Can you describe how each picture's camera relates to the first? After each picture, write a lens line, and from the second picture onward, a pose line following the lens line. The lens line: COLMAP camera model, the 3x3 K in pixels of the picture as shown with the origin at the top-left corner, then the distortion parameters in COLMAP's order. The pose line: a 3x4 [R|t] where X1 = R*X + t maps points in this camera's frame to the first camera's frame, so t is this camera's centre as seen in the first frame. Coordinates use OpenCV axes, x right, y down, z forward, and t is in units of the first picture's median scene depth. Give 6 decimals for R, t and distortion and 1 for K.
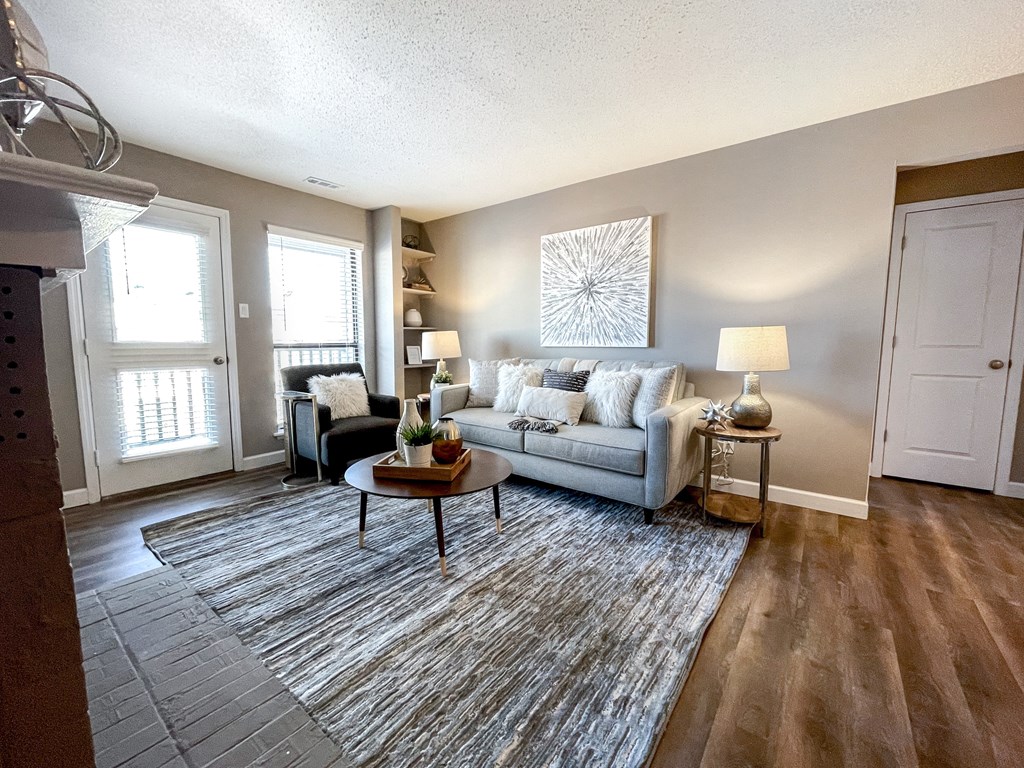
lens RADIAL K [[422.8, 0, 510.0], [0, 422.8, 376.3], [0, 0, 1]] dist [-0.004190, 0.001205]
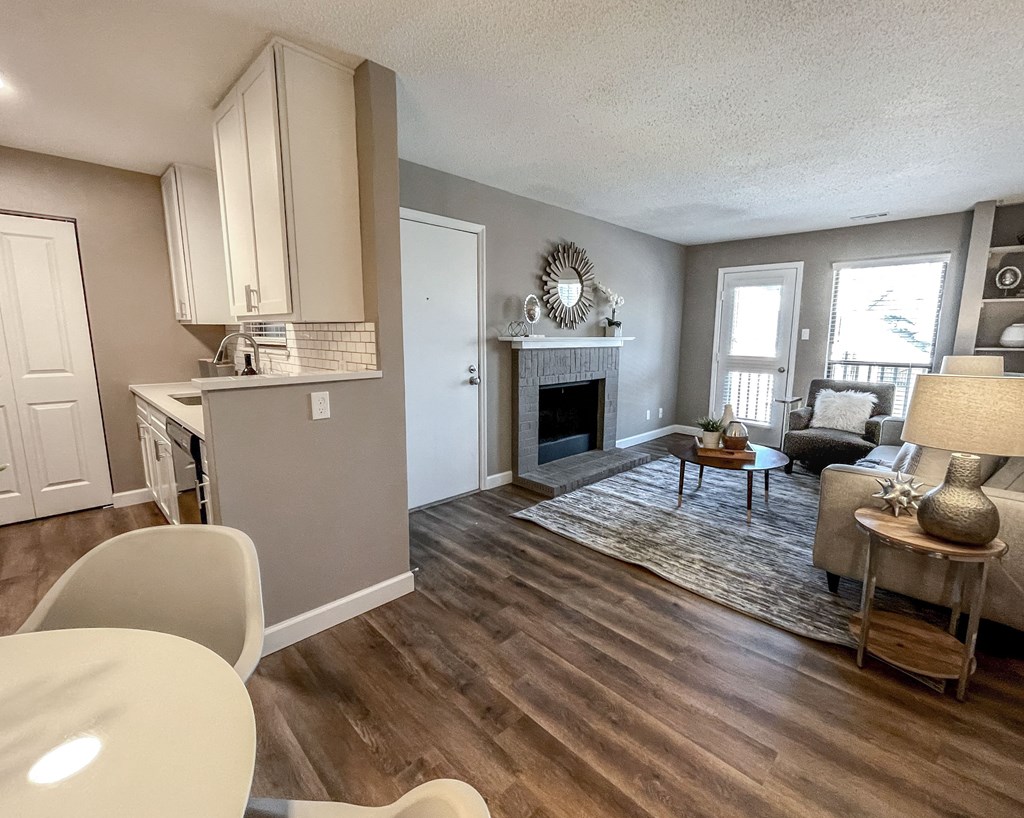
lens RADIAL K [[463.9, 0, 541.0], [0, 463.9, 405.8], [0, 0, 1]] dist [-0.005318, -0.002067]
pose [[-0.099139, 0.149302, -0.983809, 0.933448], [-0.096711, 0.982554, 0.158857, -0.086685], [0.990363, 0.110894, -0.082970, 0.327790]]
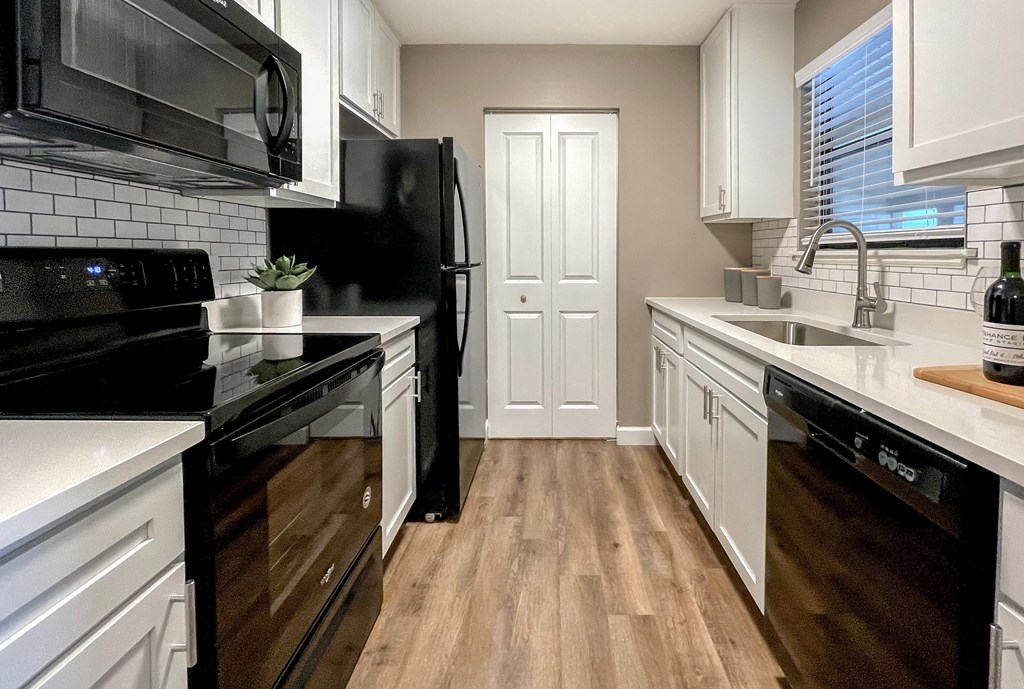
lens RADIAL K [[457.5, 0, 538.2], [0, 457.5, 258.8], [0, 0, 1]] dist [-0.019072, 0.002436]
pose [[-0.805126, 0.003469, -0.593094, 0.674119], [-0.055005, 0.995236, 0.080491, -0.009879], [0.590548, 0.097429, -0.801100, -0.105697]]
